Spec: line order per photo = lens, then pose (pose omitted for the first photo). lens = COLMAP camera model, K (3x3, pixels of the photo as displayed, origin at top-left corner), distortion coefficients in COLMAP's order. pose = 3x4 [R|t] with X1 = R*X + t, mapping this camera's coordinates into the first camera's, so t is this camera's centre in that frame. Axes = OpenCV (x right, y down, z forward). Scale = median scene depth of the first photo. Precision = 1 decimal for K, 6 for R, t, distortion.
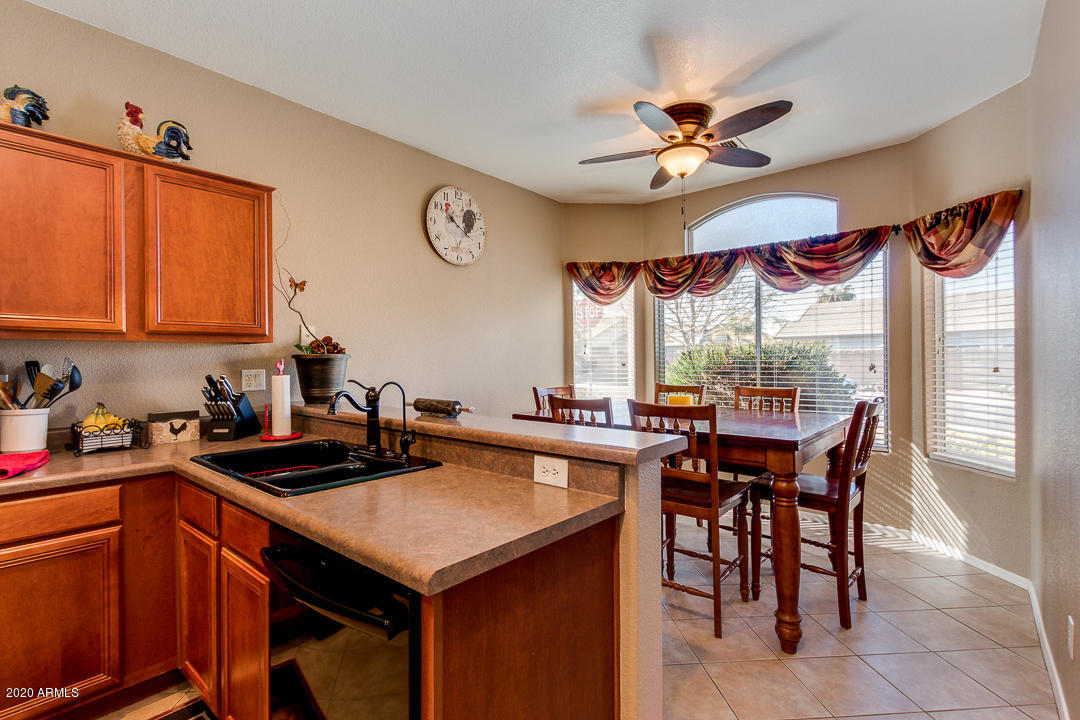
lens RADIAL K [[500.9, 0, 540.0], [0, 500.9, 360.0], [0, 0, 1]] dist [0.000280, -0.000939]
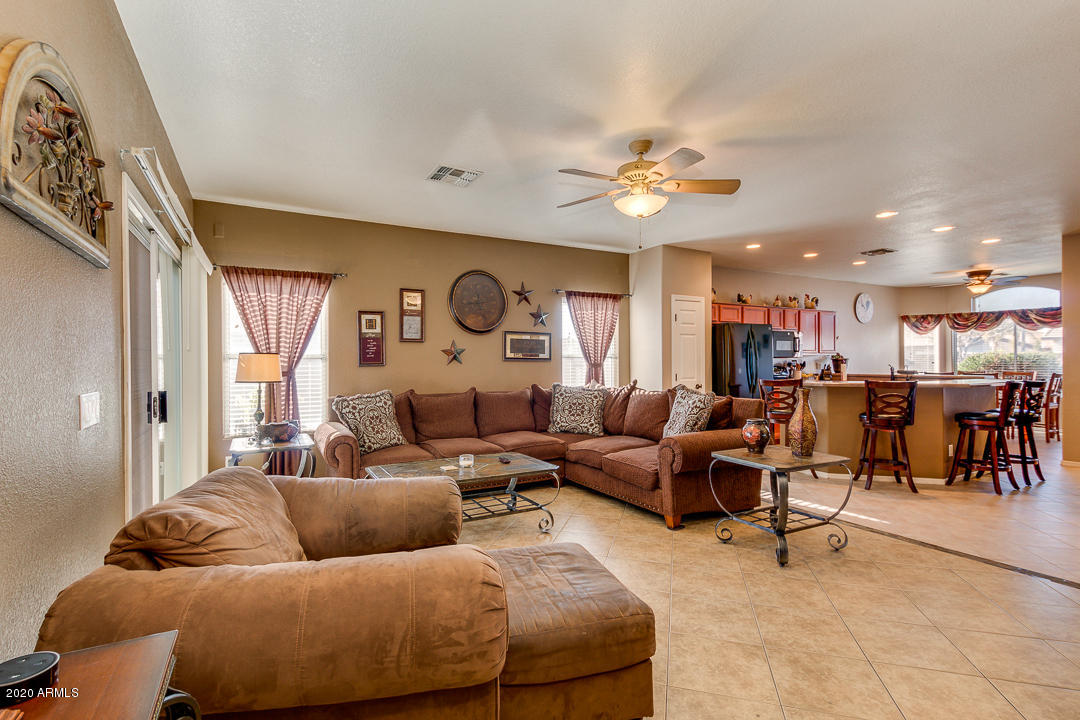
lens RADIAL K [[493.9, 0, 529.2], [0, 493.9, 360.8], [0, 0, 1]] dist [-0.000952, -0.001375]
pose [[0.930298, 0.001371, -0.366803, -0.936018], [-0.001881, 0.999998, -0.001032, 0.010295], [0.366800, 0.001650, 0.930298, -2.223835]]
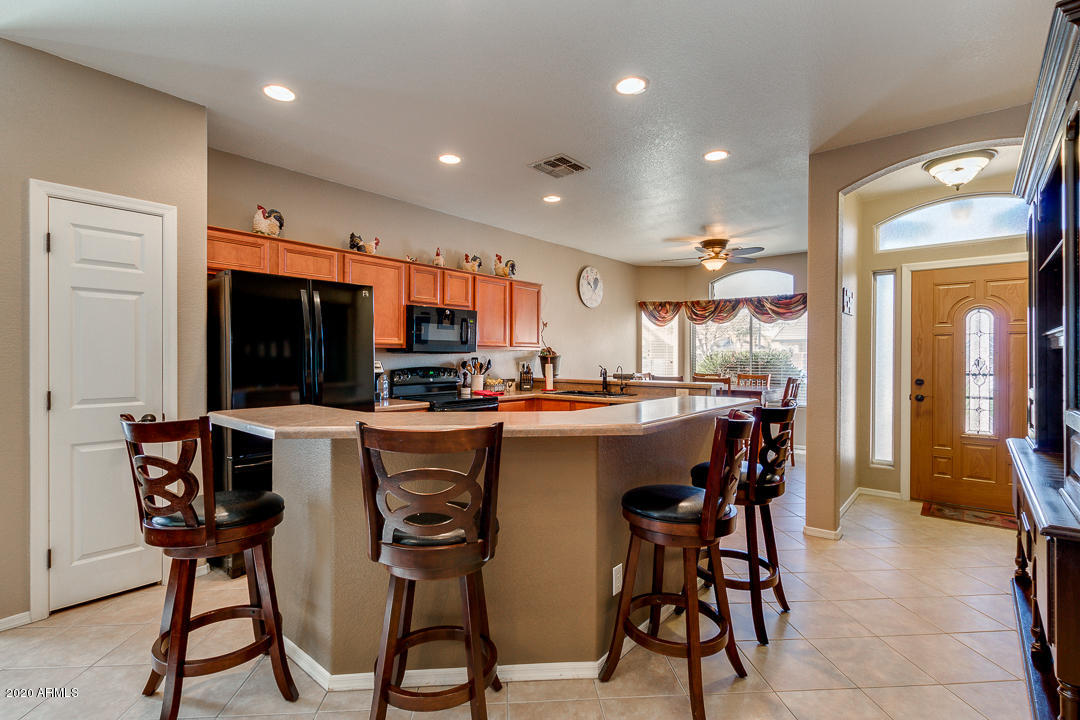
lens RADIAL K [[508.9, 0, 545.0], [0, 508.9, 360.5], [0, 0, 1]] dist [0.004885, 0.000534]
pose [[0.999876, 0.008953, 0.012974, -0.403033], [-0.009000, 0.999953, 0.003539, 0.002634], [-0.012941, -0.003655, 0.999910, -1.012642]]
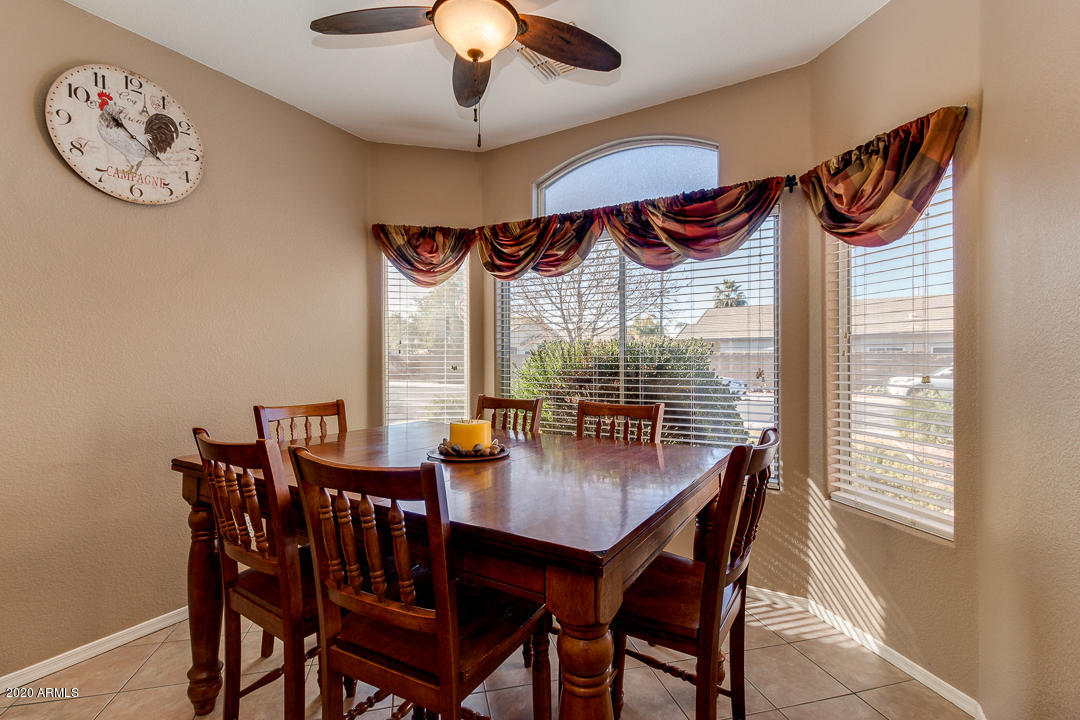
lens RADIAL K [[508.9, 0, 545.0], [0, 508.9, 360.5], [0, 0, 1]] dist [0.004885, 0.000534]
pose [[0.982809, 0.004589, 0.184567, 0.231265], [-0.004542, 0.999989, -0.000677, -0.003159], [-0.184568, -0.000173, 0.982820, 0.347583]]
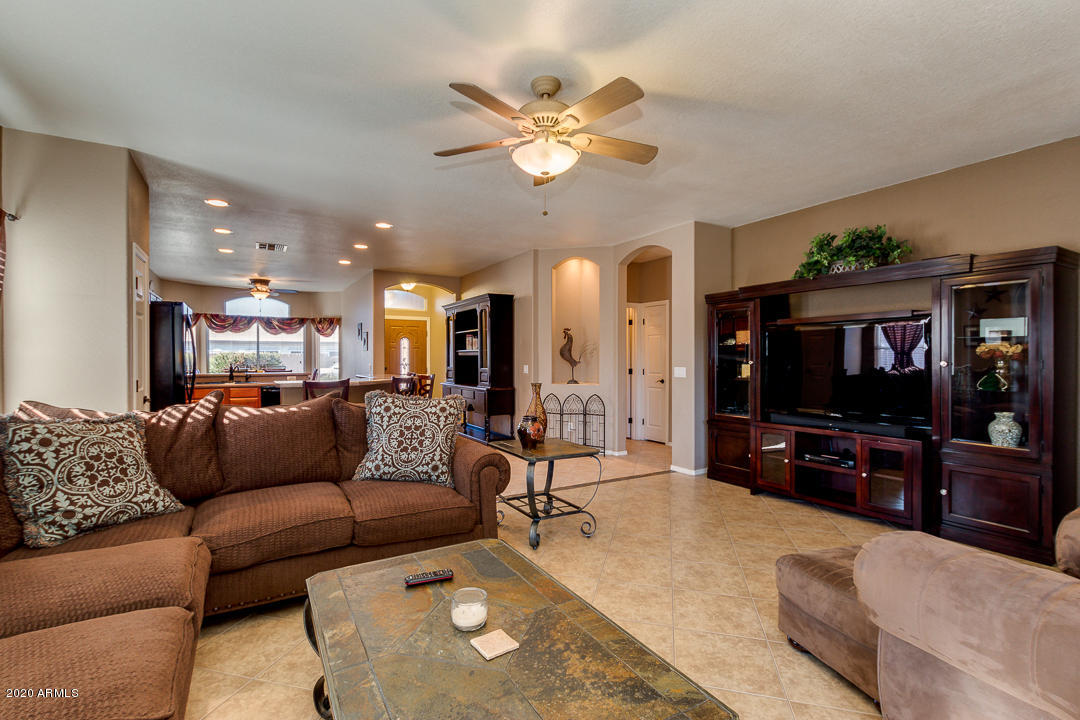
lens RADIAL K [[493.9, 0, 529.2], [0, 493.9, 360.8], [0, 0, 1]] dist [-0.000952, -0.001375]
pose [[0.332302, 0.001644, 0.943172, -1.854147], [0.003115, 0.999991, -0.002841, 0.022262], [-0.943168, 0.003882, 0.332294, -1.430212]]
